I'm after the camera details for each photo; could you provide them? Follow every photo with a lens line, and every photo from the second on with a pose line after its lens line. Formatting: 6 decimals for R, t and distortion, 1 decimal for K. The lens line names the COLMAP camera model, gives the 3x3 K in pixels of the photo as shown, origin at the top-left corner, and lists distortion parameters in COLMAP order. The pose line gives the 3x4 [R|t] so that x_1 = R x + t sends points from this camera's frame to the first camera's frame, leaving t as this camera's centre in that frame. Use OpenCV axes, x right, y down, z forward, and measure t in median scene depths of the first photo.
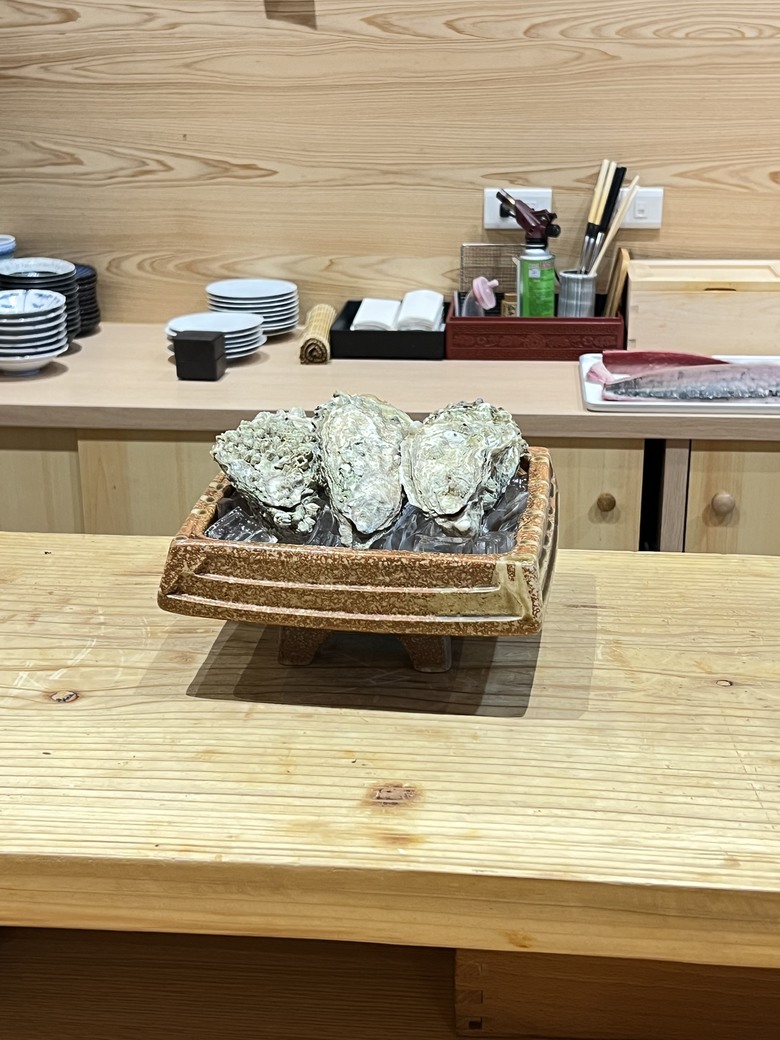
lens RADIAL K [[1526.0, 0, 390.0], [0, 1526.0, 520.0], [0, 0, 1]] dist [0.168386, -0.514651]
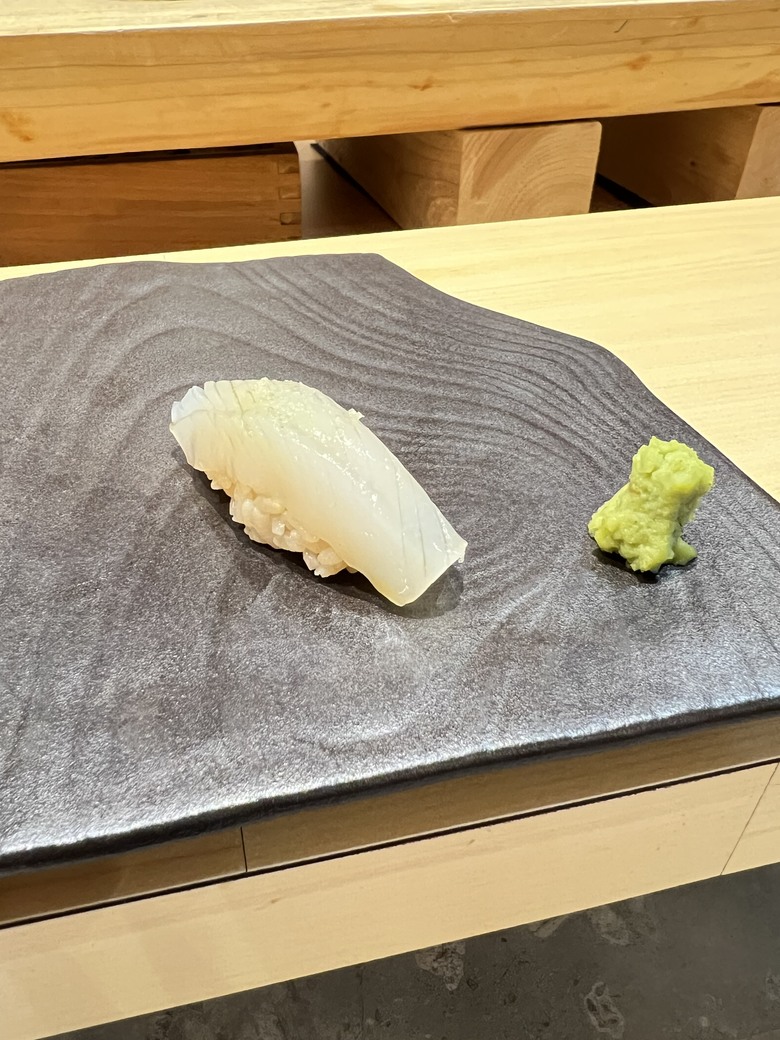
lens RADIAL K [[800.8, 0, 330.1], [0, 800.8, 519.0], [0, 0, 1]] dist [-0.007745, -0.002351]
pose [[0.952264, -0.201275, 0.229526, 0.080258], [0.110855, 0.928529, 0.354323, 0.261955], [-0.284438, -0.311965, 0.906517, 0.263141]]
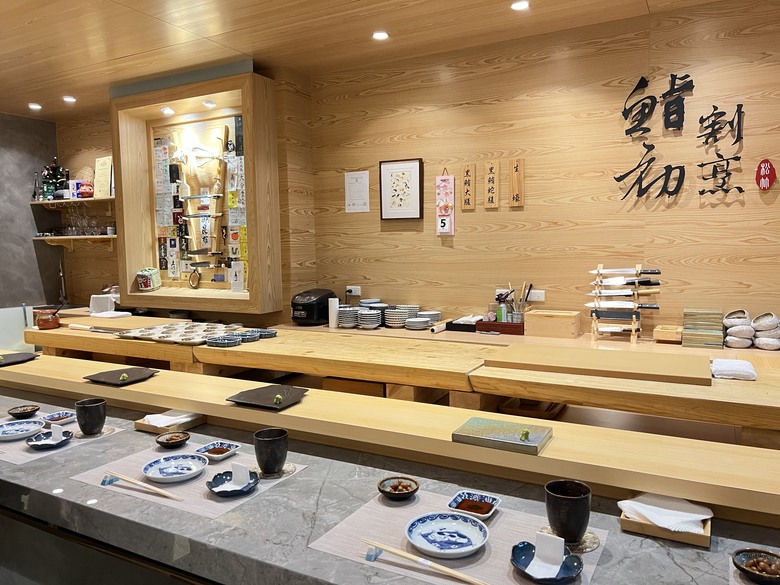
lens RADIAL K [[586.9, 0, 390.0], [0, 586.9, 292.5], [0, 0, 1]] dist [0.054134, -0.072509]
pose [[0.918425, 0.025085, -0.394799, 1.035782], [-0.120294, 0.968437, -0.218309, 0.348211], [0.376862, 0.247993, 0.892454, -0.941835]]
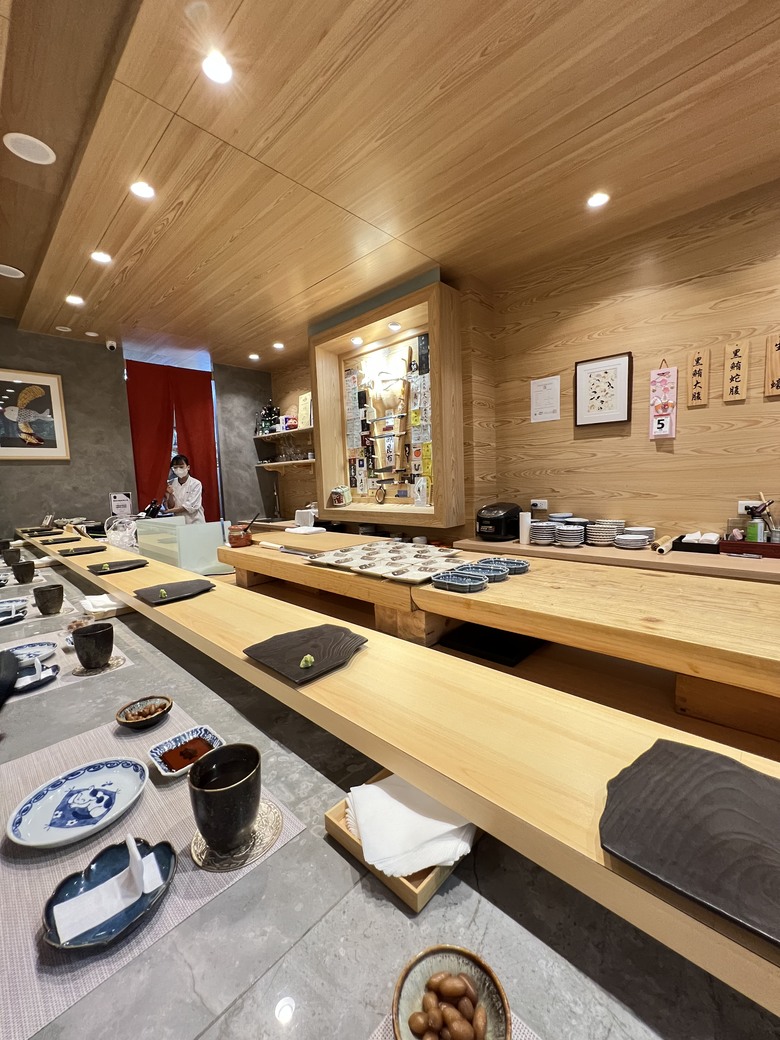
lens RADIAL K [[414.6, 0, 393.8], [0, 414.6, 518.3], [0, 0, 1]] dist [-0.000548, -0.000331]
pose [[0.787904, 0.035195, -0.614792, 0.081458], [-0.167359, 0.973026, -0.158781, 0.158293], [0.592620, 0.227996, 0.772541, -0.045371]]
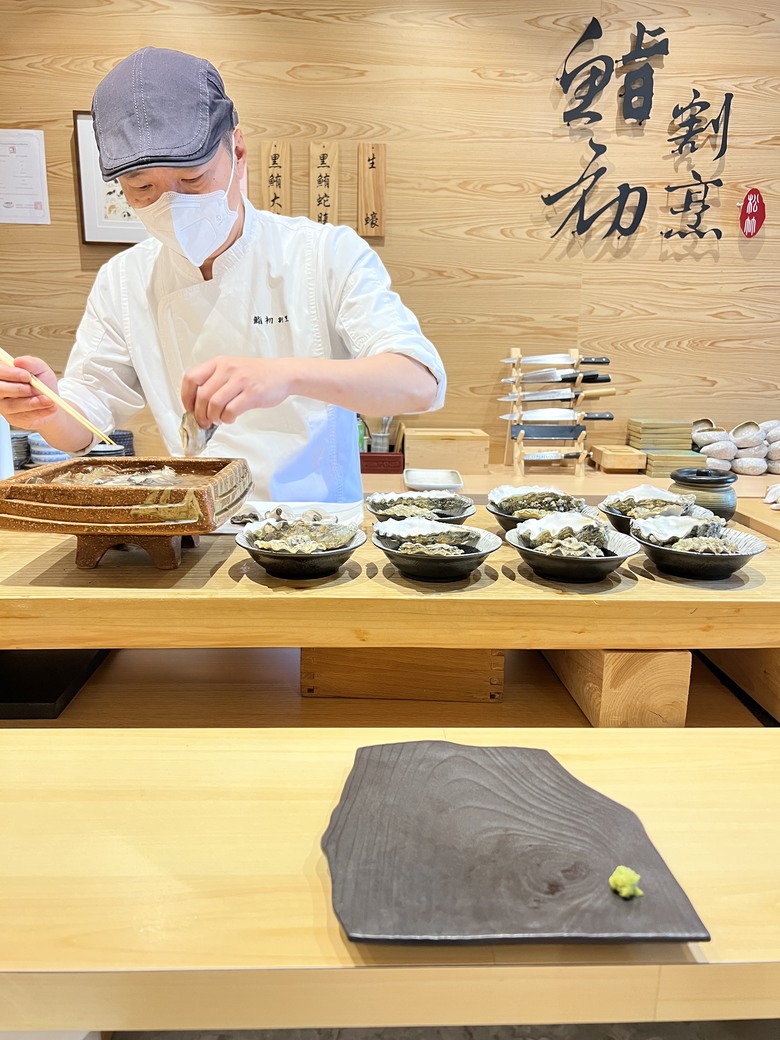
lens RADIAL K [[782.5, 0, 391.5], [0, 782.5, 523.6], [0, 0, 1]] dist [0.054134, -0.072509]
pose [[0.990703, -0.007982, 0.135807, -0.012039], [0.022052, 0.994498, -0.102412, 0.172503], [-0.134242, 0.104454, 0.985428, -0.032247]]
